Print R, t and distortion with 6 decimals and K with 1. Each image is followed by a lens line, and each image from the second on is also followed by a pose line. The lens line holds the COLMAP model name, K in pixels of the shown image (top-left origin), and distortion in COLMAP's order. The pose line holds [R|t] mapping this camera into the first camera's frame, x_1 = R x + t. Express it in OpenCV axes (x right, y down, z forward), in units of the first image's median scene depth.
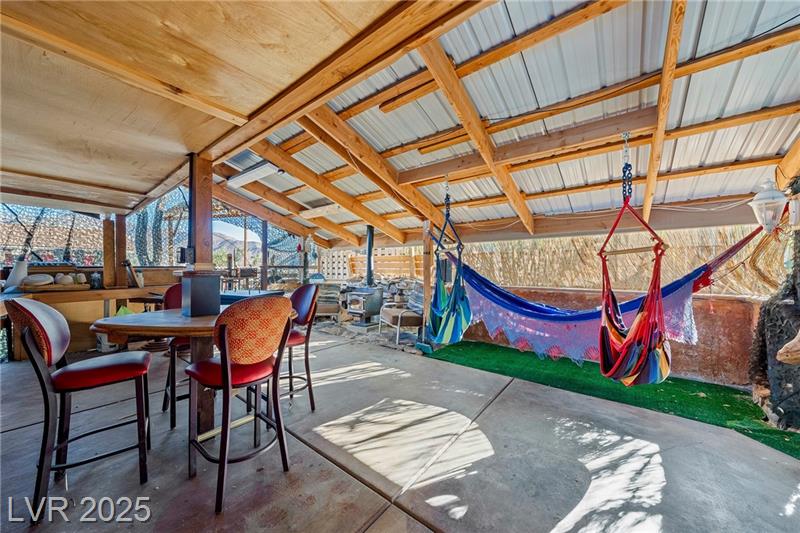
lens RADIAL K [[278.7, 0, 401.3], [0, 278.7, 267.8], [0, 0, 1]] dist [0.001947, 0.000139]
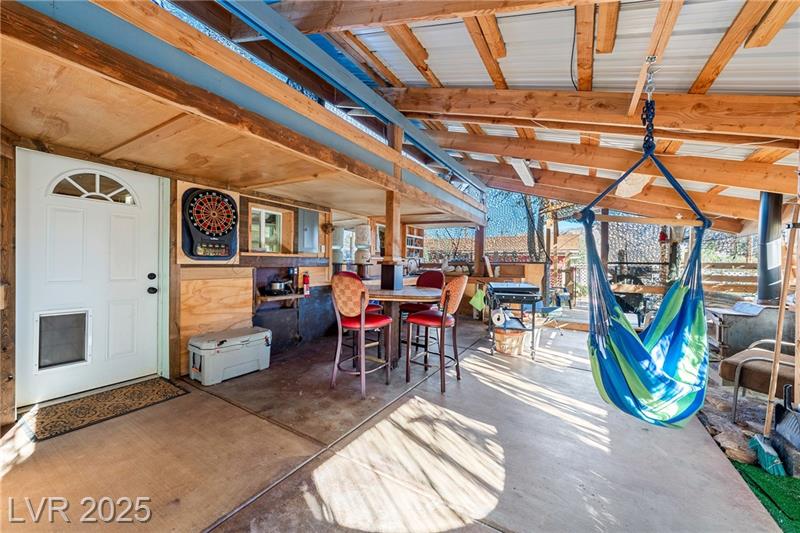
lens RADIAL K [[294.4, 0, 404.4], [0, 294.4, 261.9], [0, 0, 1]] dist [-0.000069, -0.000067]
pose [[0.129927, -0.002543, -0.991520, 0.293268], [-0.014034, 0.999892, -0.004403, 0.005710], [0.991424, 0.014487, 0.129878, 0.261615]]
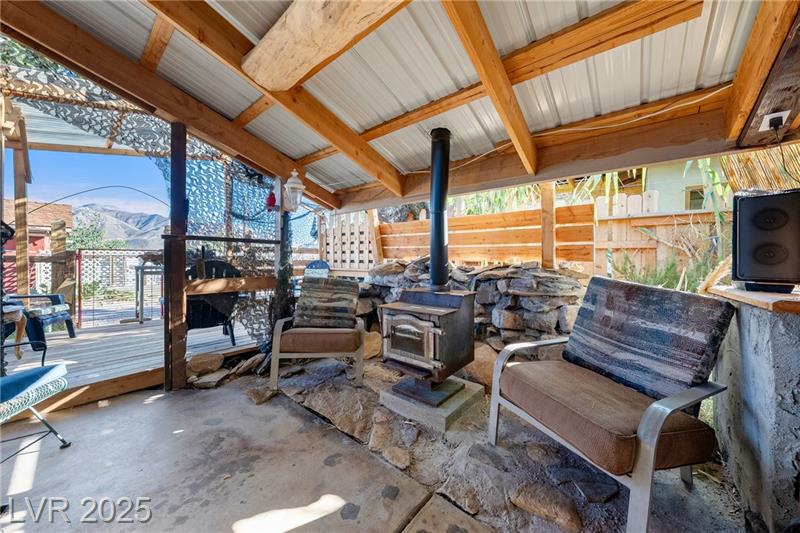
lens RADIAL K [[294.4, 0, 404.4], [0, 294.4, 261.9], [0, 0, 1]] dist [-0.000069, -0.000067]
pose [[0.999519, 0.007432, -0.030094, -0.134171], [-0.007111, 0.999917, 0.010756, 0.023996], [0.030171, -0.010537, 0.999489, 0.532667]]
